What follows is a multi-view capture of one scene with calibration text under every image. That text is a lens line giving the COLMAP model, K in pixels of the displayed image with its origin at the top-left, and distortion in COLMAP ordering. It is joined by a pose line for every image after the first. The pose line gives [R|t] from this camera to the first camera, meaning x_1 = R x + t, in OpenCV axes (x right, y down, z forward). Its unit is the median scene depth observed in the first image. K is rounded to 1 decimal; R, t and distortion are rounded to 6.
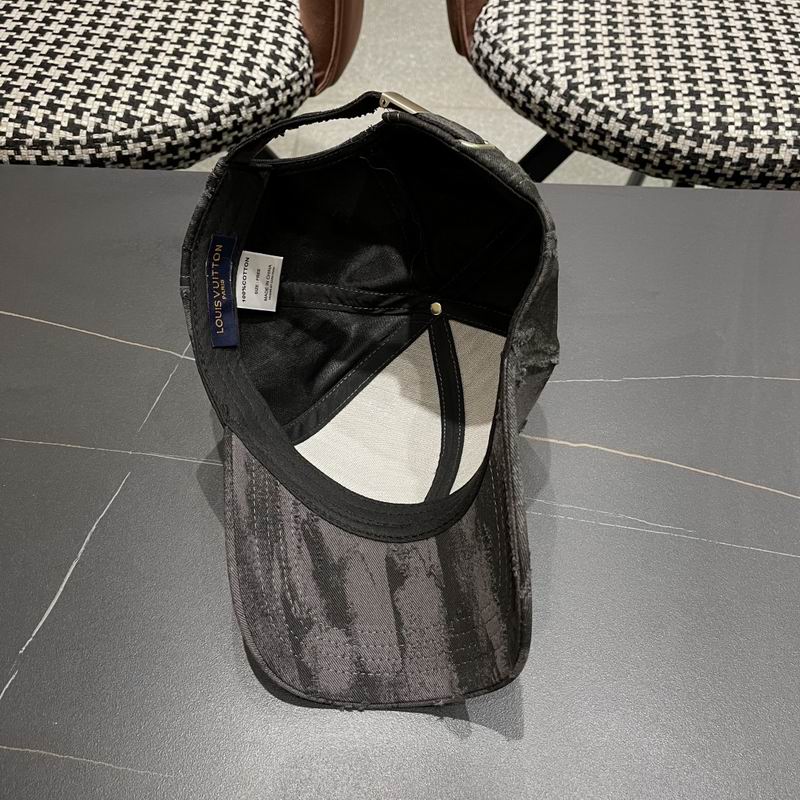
lens RADIAL K [[852.7, 0, 398.6], [0, 852.7, 404.2], [0, 0, 1]] dist [0.024380, 0.000000]
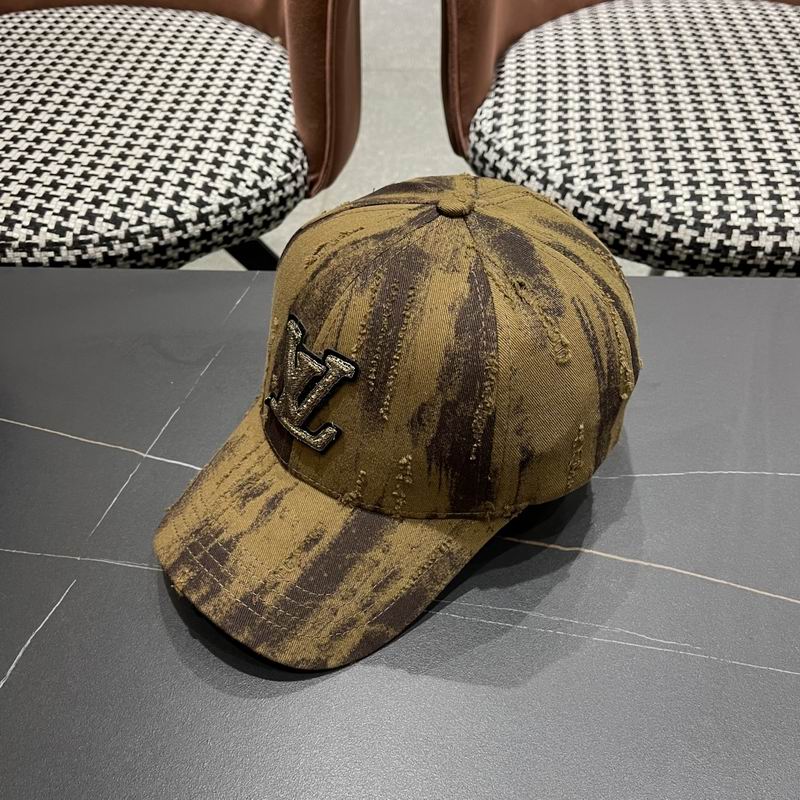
lens RADIAL K [[852.7, 0, 395.8], [0, 852.7, 406.3], [0, 0, 1]] dist [0.024380, 0.000000]
pose [[0.998699, -0.011129, -0.049755, 0.053435], [0.004578, 0.991518, -0.129891, 0.010847], [0.050778, 0.129494, 0.990279, 0.057985]]
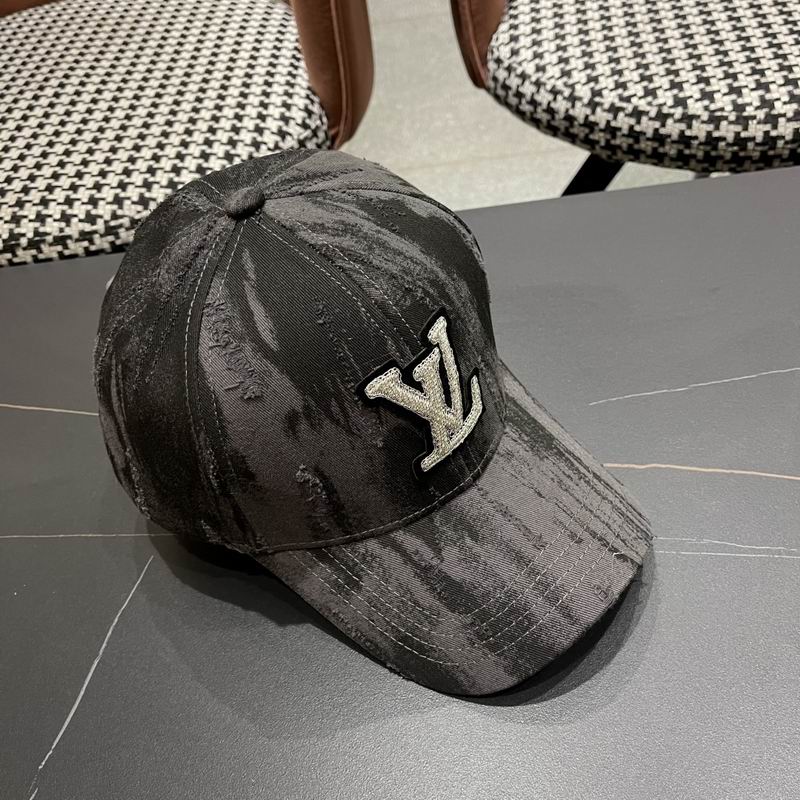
lens RADIAL K [[852.7, 0, 398.3], [0, 852.7, 406.3], [0, 0, 1]] dist [0.024380, 0.000000]
pose [[0.984645, -0.134347, -0.111463, 0.049253], [0.124233, 0.987864, -0.093226, 0.027211], [0.122635, 0.077947, 0.989386, 0.075285]]
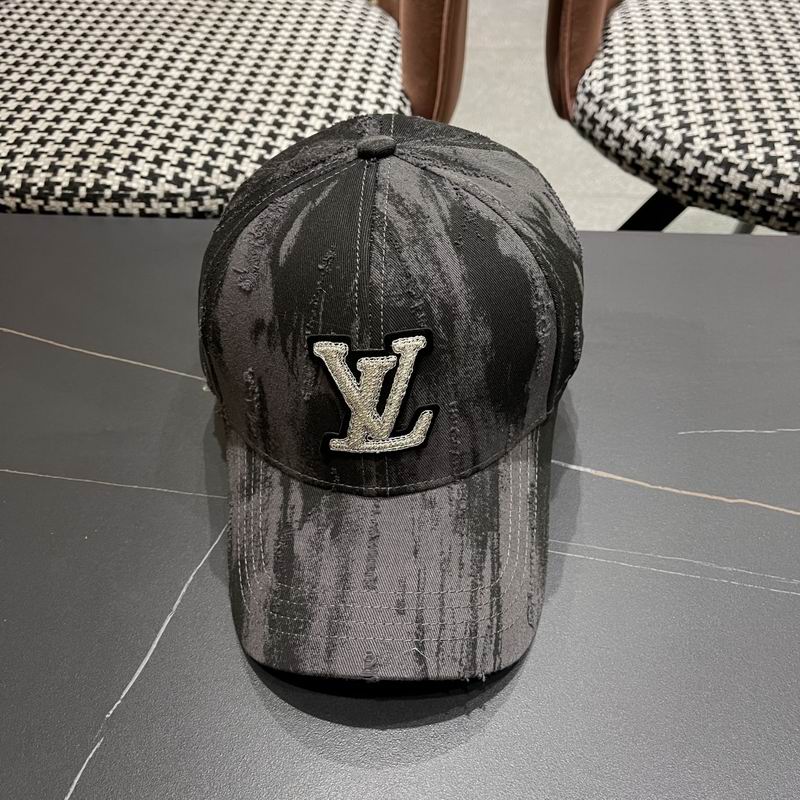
lens RADIAL K [[852.7, 0, 393.6], [0, 852.7, 395.7], [0, 0, 1]] dist [0.024380, 0.000000]
pose [[0.997558, 0.009101, -0.069251, -0.056277], [-0.018243, 0.991010, -0.132542, 0.046241], [0.067422, 0.133481, 0.988755, 0.069501]]
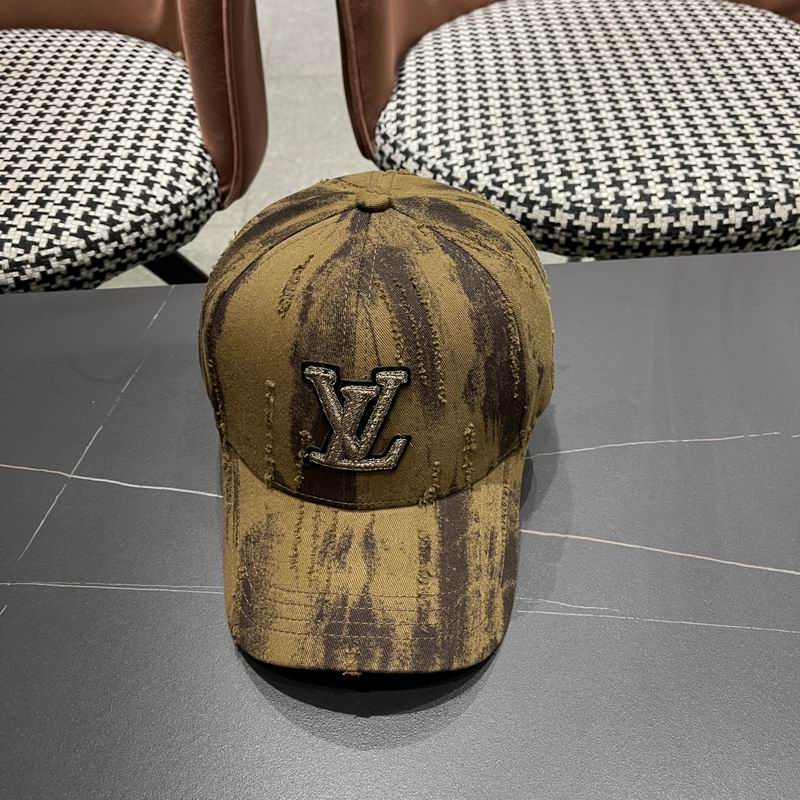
lens RADIAL K [[852.7, 0, 401.3], [0, 852.7, 406.7], [0, 0, 1]] dist [0.024380, 0.000000]
pose [[0.995485, -0.092973, 0.019119, 0.076642], [0.094669, 0.987105, -0.129077, 0.019477], [-0.006871, 0.130304, 0.991450, 0.038099]]
